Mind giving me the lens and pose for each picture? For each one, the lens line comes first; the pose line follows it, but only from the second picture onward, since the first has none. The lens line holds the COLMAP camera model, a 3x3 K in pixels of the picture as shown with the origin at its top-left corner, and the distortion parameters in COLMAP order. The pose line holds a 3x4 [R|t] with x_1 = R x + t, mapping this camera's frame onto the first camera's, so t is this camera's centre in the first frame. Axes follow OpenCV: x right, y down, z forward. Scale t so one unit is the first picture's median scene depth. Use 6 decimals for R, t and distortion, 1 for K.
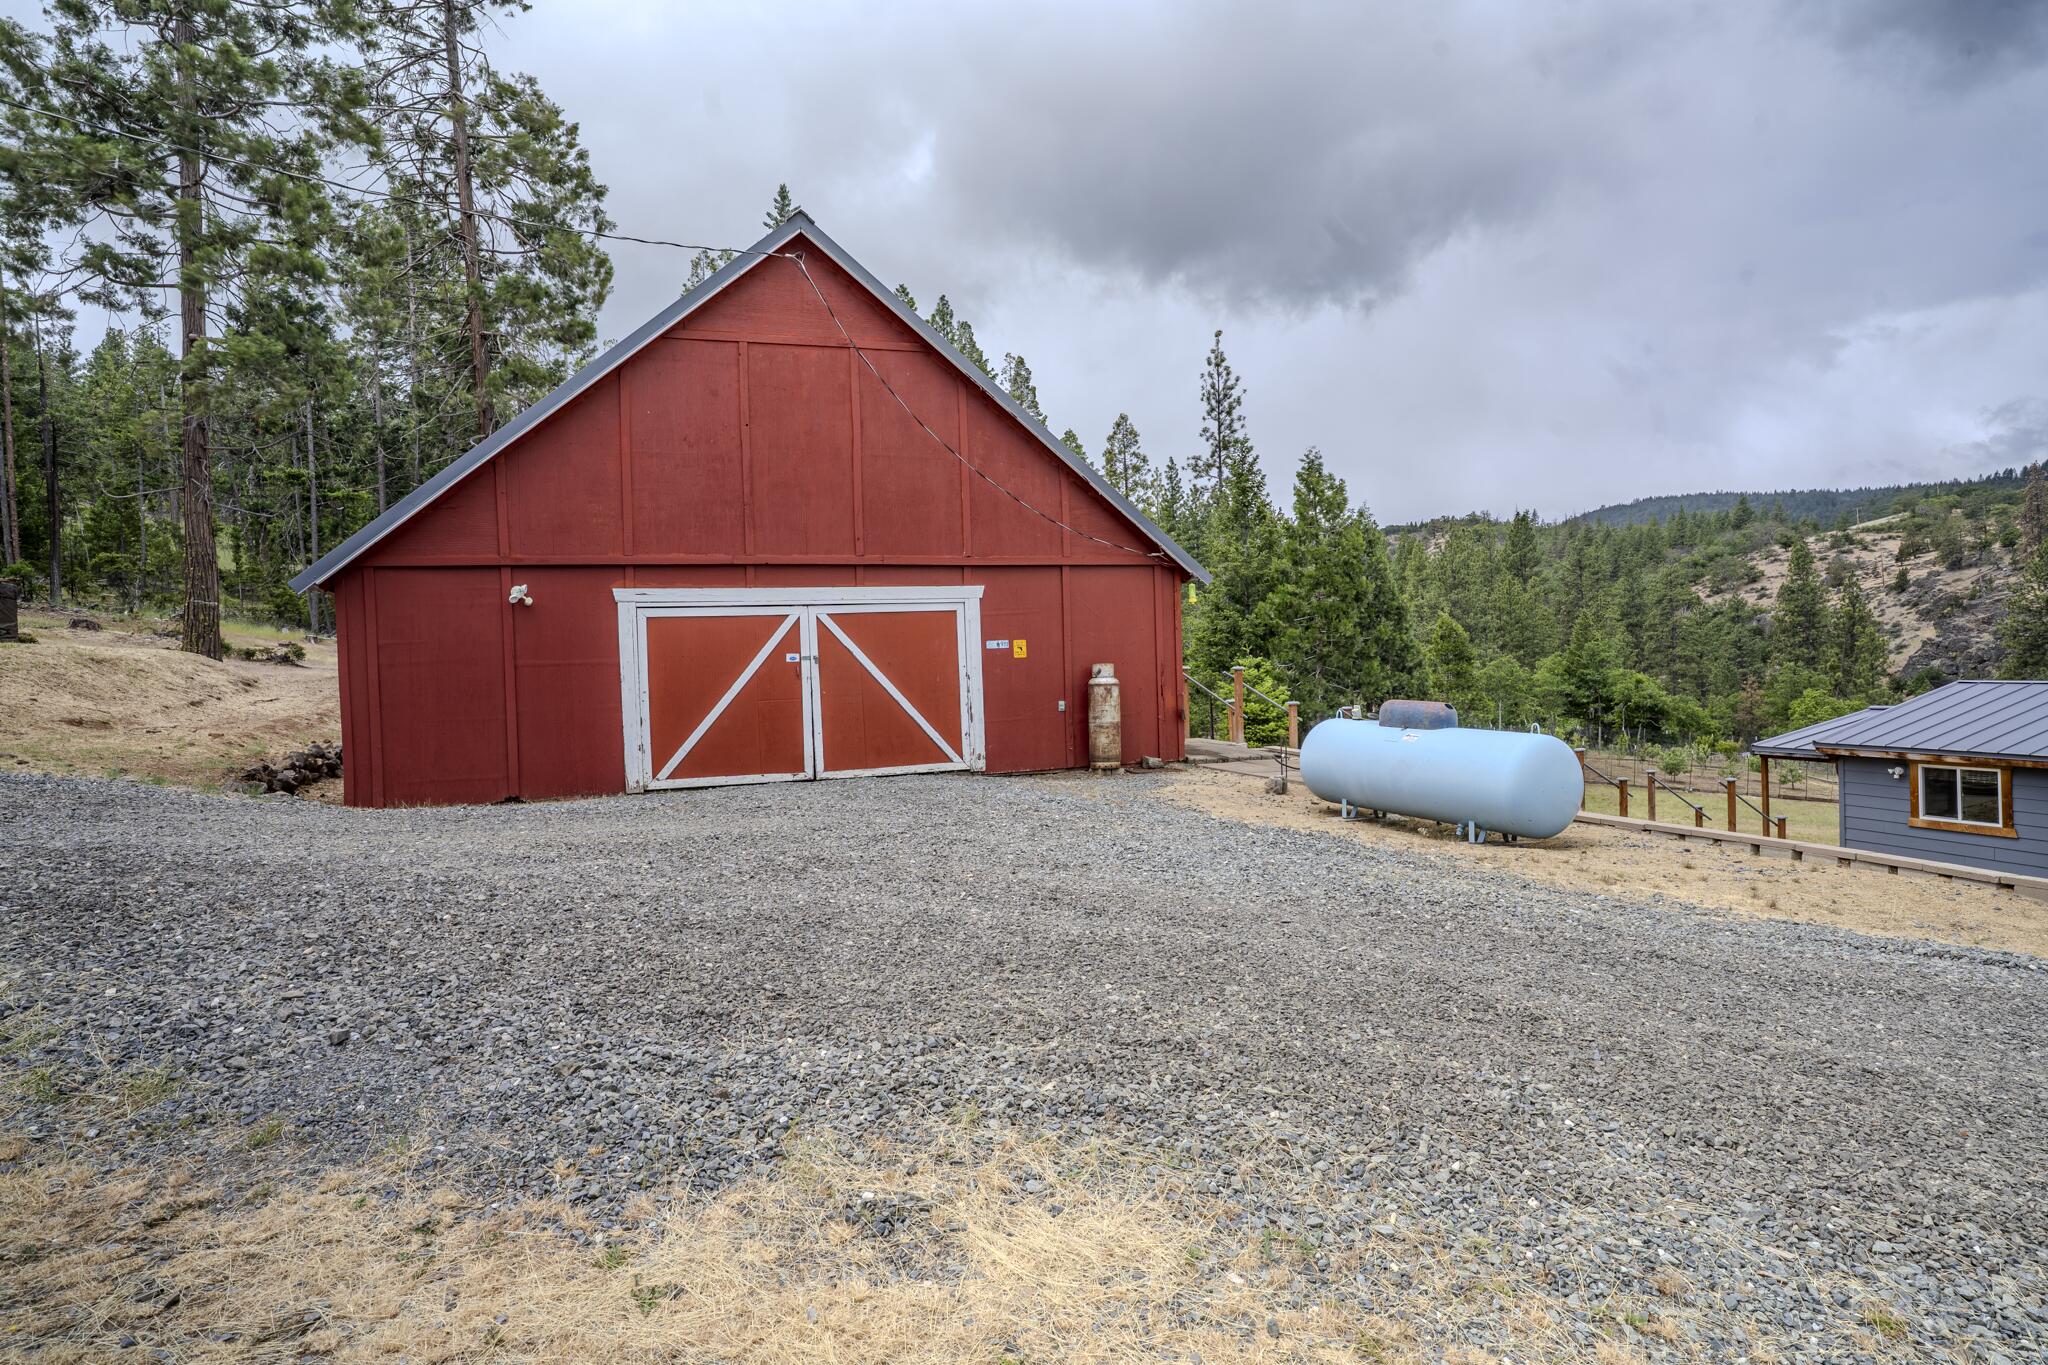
lens RADIAL K [[1134.8, 0, 1024.3], [0, 1134.8, 684.5], [0, 0, 1]] dist [-0.053665, 0.041021]
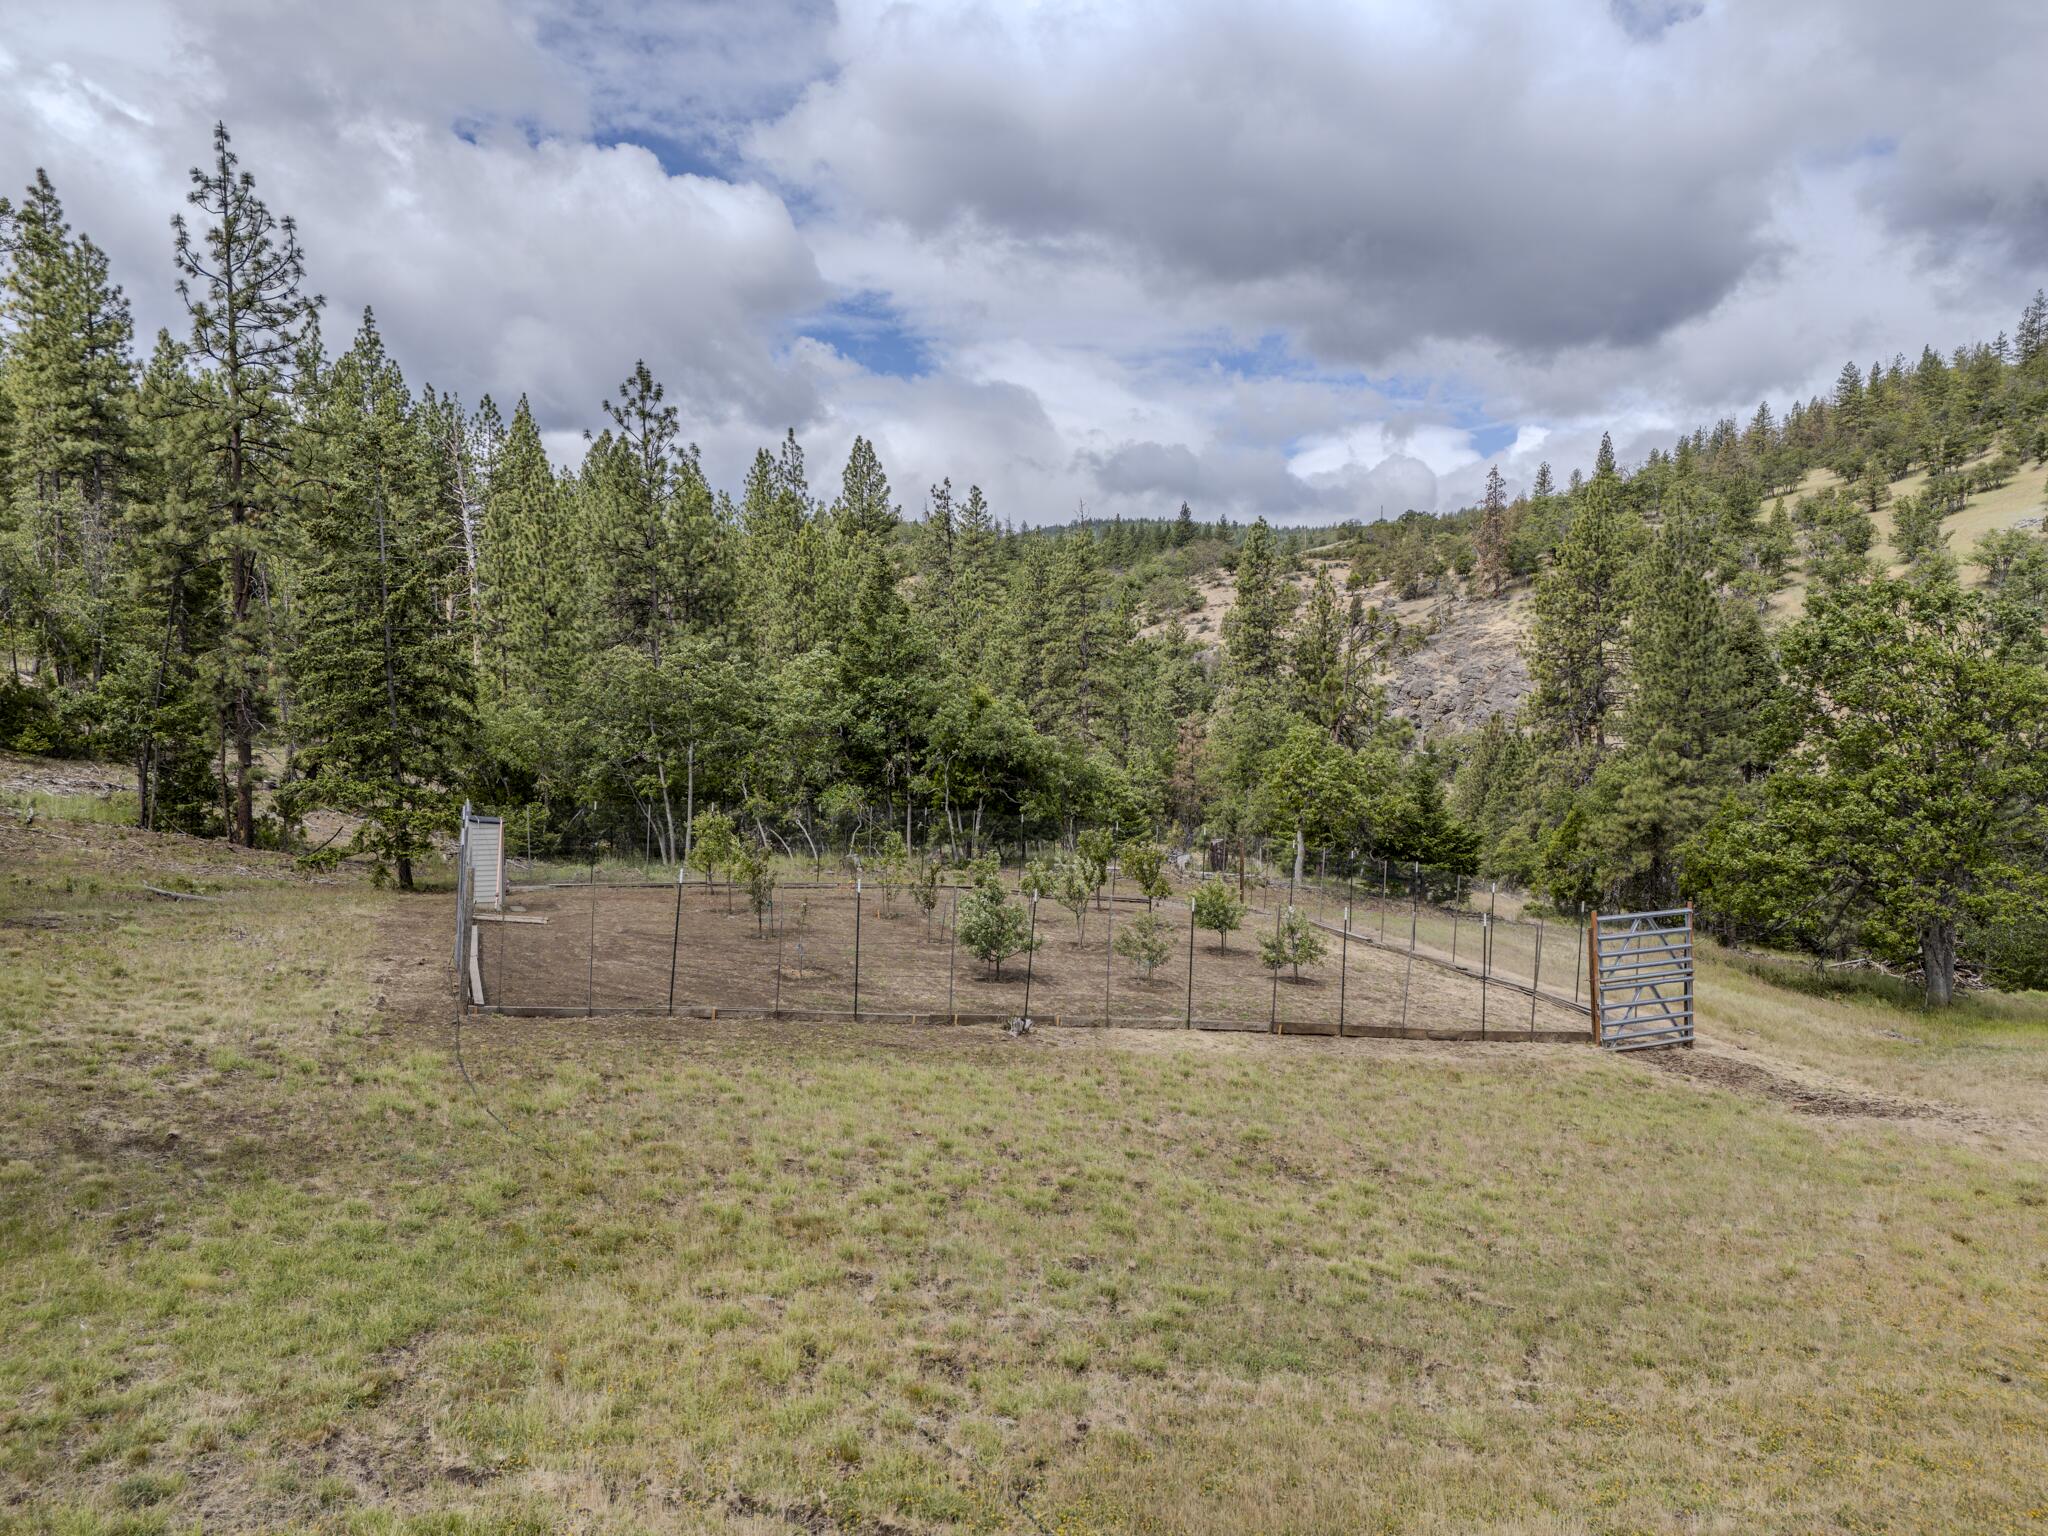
lens RADIAL K [[1582.2, 0, 1024.0], [0, 1582.2, 768.0], [0, 0, 1]] dist [0.170272, -0.167081]
pose [[0.890139, 0.005398, 0.455657, 0.065784], [-0.014473, 0.999760, 0.016428, 0.003066], [-0.455459, -0.021218, 0.890004, 0.102146]]
